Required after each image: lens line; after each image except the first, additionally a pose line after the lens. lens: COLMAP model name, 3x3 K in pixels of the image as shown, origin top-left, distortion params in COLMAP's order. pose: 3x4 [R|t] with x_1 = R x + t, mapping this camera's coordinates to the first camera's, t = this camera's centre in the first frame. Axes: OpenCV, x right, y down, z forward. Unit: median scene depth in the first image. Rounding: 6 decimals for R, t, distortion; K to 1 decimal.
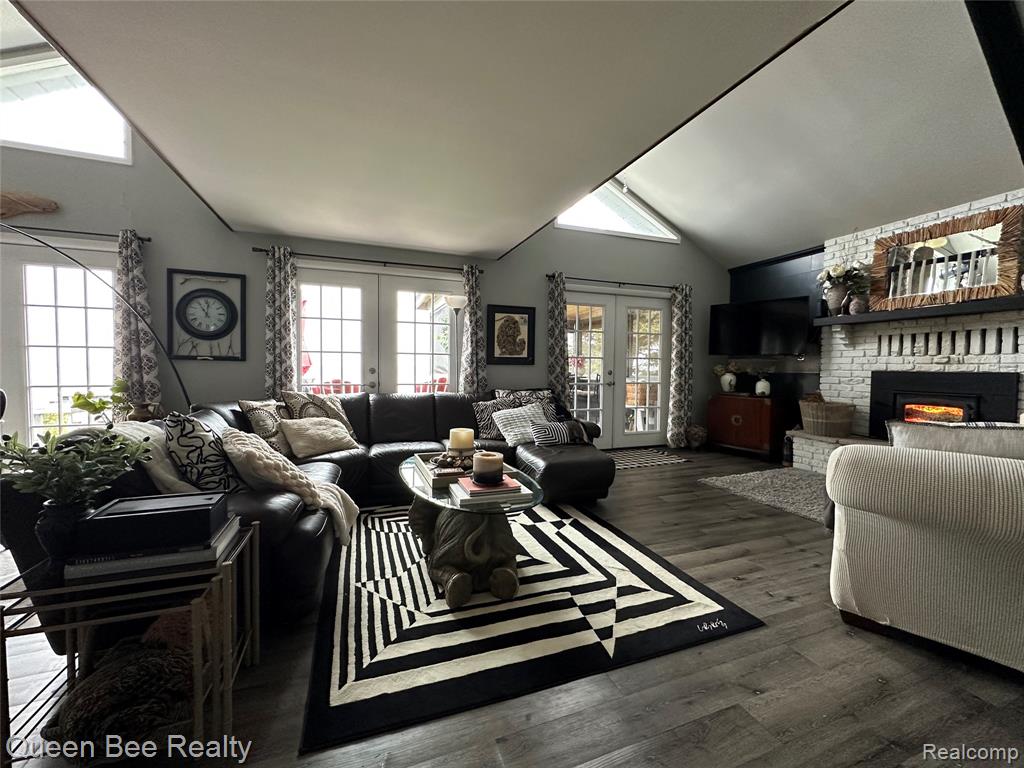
lens RADIAL K [[411.3, 0, 510.1], [0, 411.3, 383.2], [0, 0, 1]] dist [0.000309, 0.000195]
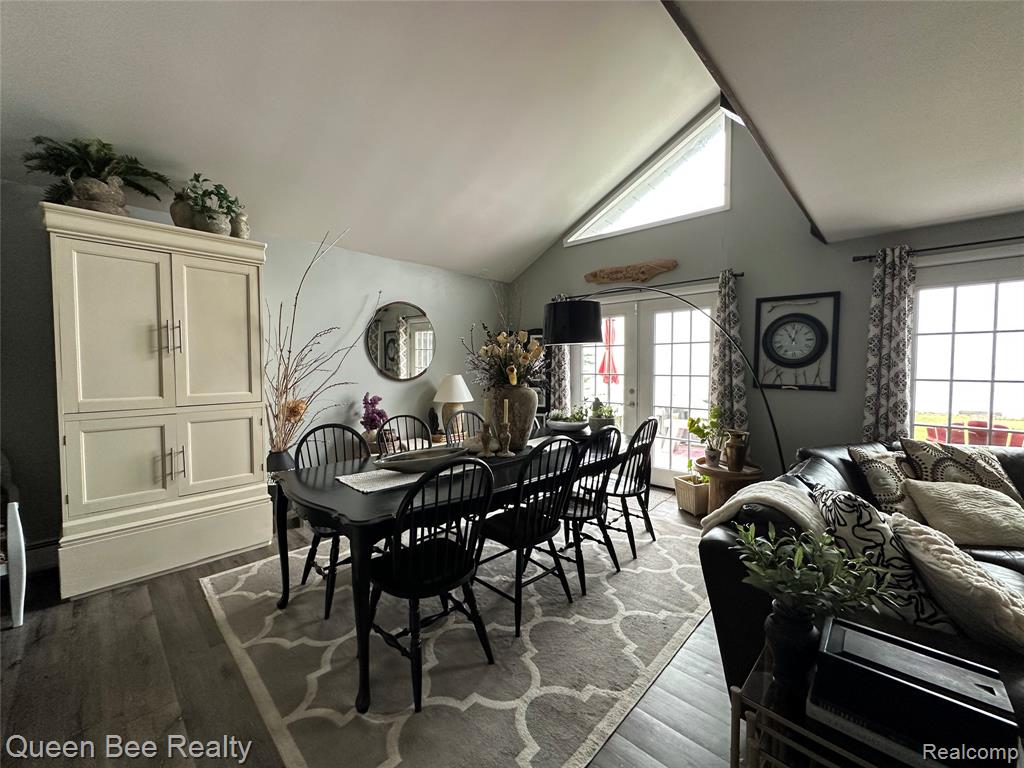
lens RADIAL K [[411.3, 0, 510.4], [0, 411.3, 382.4], [0, 0, 1]] dist [0.000309, 0.000195]
pose [[0.438985, 0.028822, -0.898032, -0.183659], [-0.032276, 0.999346, 0.016296, -0.070448], [0.897914, 0.021831, 0.439628, 0.009584]]
